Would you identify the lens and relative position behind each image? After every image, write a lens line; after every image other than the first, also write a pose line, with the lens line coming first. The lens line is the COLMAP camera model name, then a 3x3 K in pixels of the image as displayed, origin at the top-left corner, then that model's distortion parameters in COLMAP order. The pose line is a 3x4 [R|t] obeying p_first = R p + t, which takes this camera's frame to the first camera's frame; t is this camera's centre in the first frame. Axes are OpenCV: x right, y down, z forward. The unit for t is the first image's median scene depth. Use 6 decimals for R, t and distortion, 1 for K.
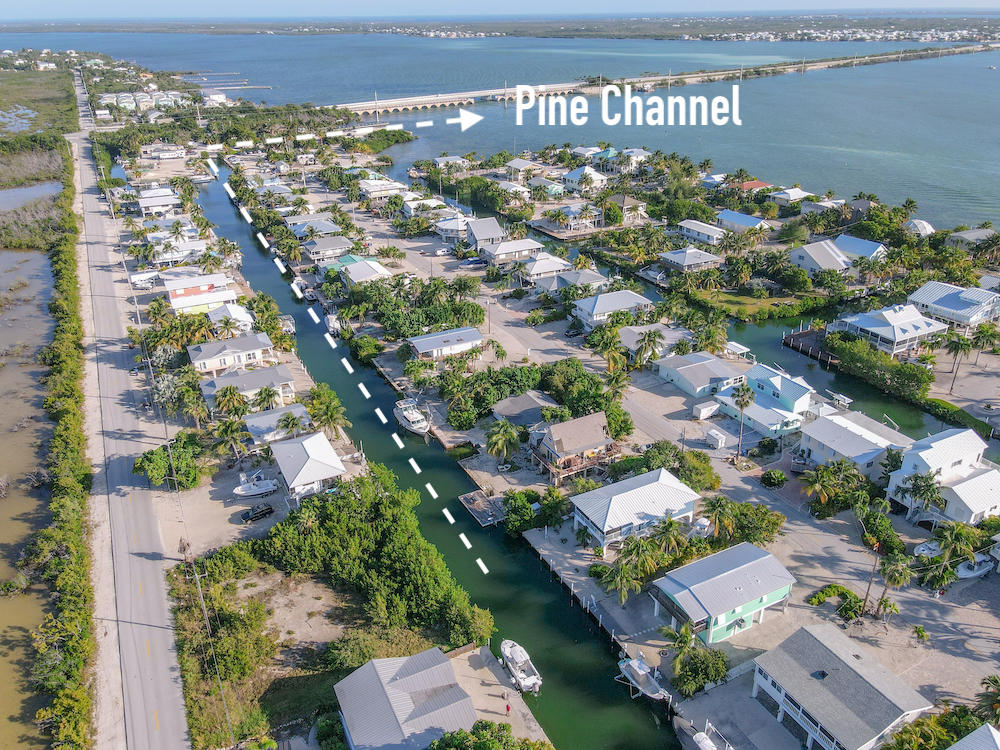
lens RADIAL K [[749.5, 0, 500.0], [0, 749.5, 375.0], [0, 0, 1]] dist [-0.003311, -0.000584]
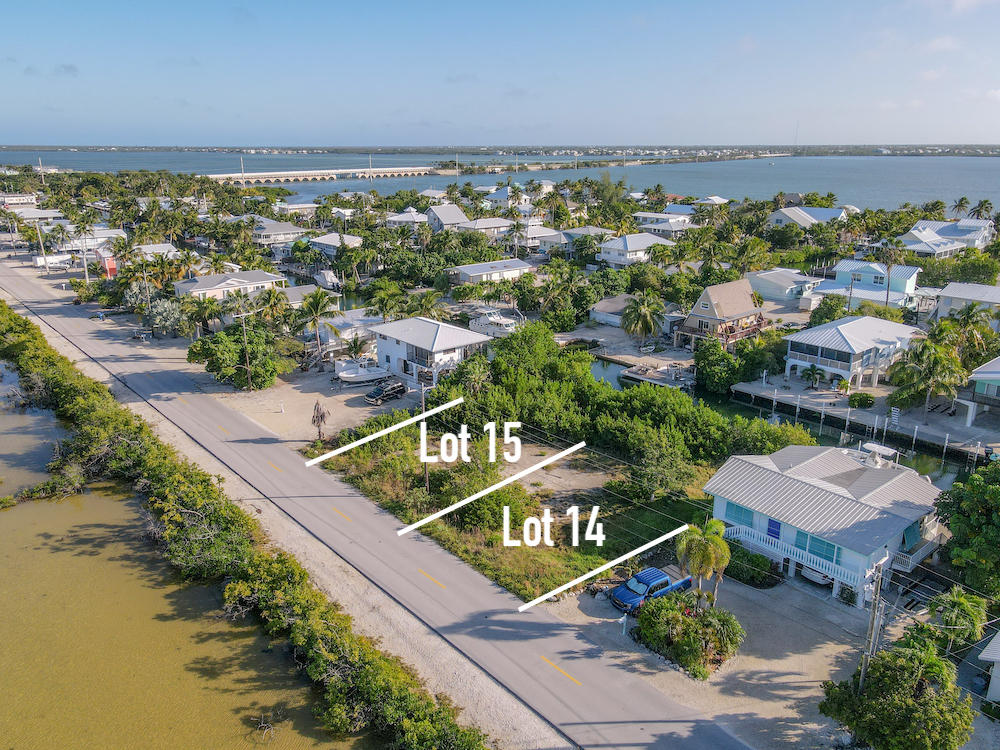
lens RADIAL K [[749.5, 0, 500.0], [0, 749.5, 375.0], [0, 0, 1]] dist [-0.003311, -0.000584]
pose [[0.973974, -0.067961, 0.216230, -0.367219], [0.097751, 0.986658, -0.130197, 0.269000], [-0.204497, 0.147945, 0.967623, 0.274008]]
